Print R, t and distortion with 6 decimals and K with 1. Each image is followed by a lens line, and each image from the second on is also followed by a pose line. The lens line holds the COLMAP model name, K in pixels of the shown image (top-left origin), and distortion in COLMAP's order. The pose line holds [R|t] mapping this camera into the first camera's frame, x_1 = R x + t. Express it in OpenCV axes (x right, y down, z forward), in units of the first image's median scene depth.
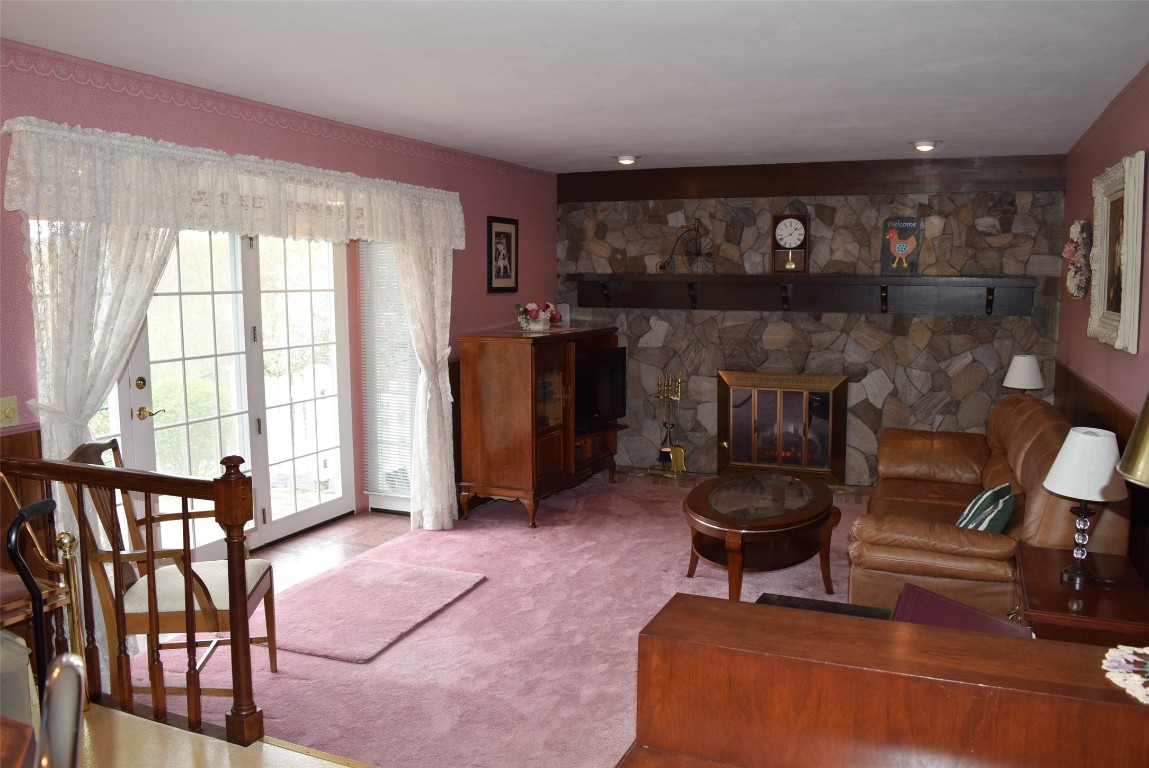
lens RADIAL K [[907.8, 0, 574.5], [0, 907.8, 384.0], [0, 0, 1]] dist [-0.104356, 0.046712]
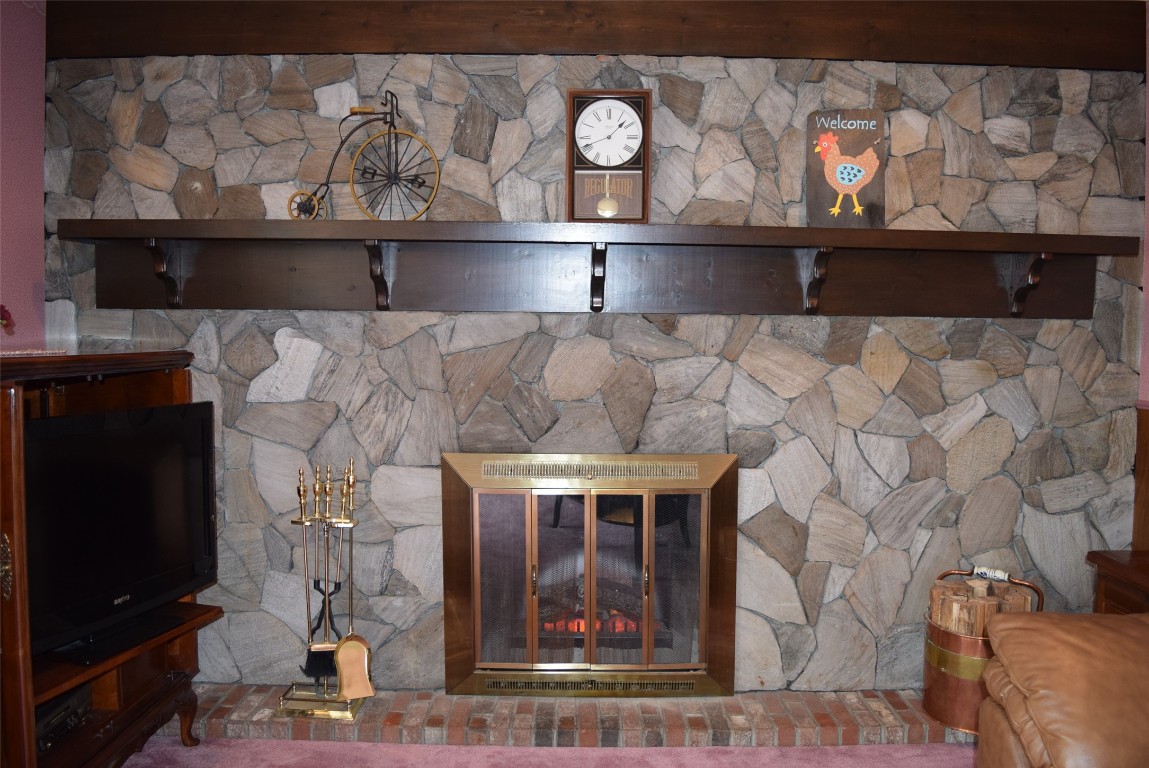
lens RADIAL K [[907.8, 0, 574.5], [0, 907.8, 384.0], [0, 0, 1]] dist [-0.104356, 0.046712]
pose [[0.919259, -0.012208, 0.393464, 0.050403], [0.036415, 0.997870, -0.054115, -0.022729], [-0.391966, 0.064074, 0.917746, 0.608566]]
